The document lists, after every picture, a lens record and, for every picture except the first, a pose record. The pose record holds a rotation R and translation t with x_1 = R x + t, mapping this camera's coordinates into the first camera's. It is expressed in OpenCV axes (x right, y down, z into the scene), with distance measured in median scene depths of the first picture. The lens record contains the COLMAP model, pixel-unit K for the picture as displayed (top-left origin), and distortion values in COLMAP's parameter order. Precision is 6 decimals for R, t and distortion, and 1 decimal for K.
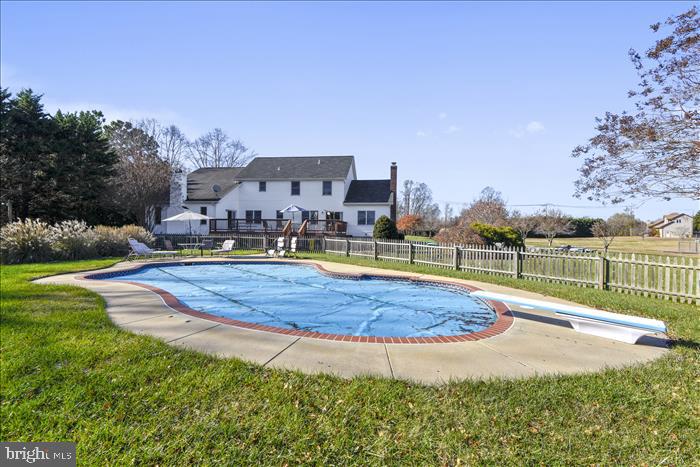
lens RADIAL K [[329.0, 0, 366.5], [0, 329.0, 235.2], [0, 0, 1]] dist [0.000922, -0.001017]
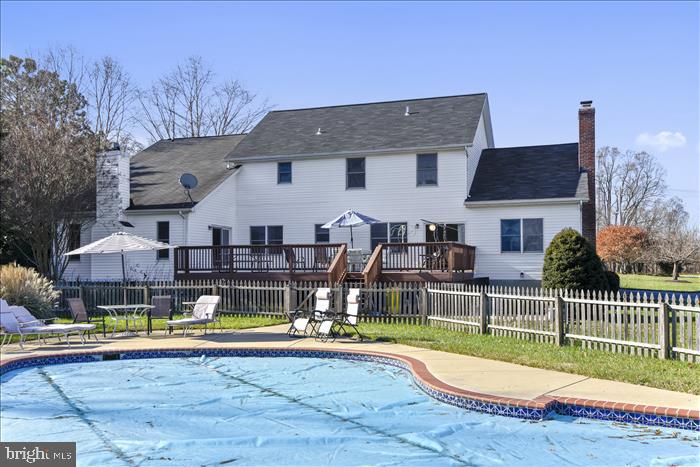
lens RADIAL K [[329.0, 0, 349.9], [0, 329.0, 234.4], [0, 0, 1]] dist [0.000922, -0.001017]
pose [[0.970029, -0.024341, -0.241769, -0.123578], [0.013225, 0.998784, -0.047494, -0.040993], [0.242631, 0.042873, 0.969171, 0.596566]]
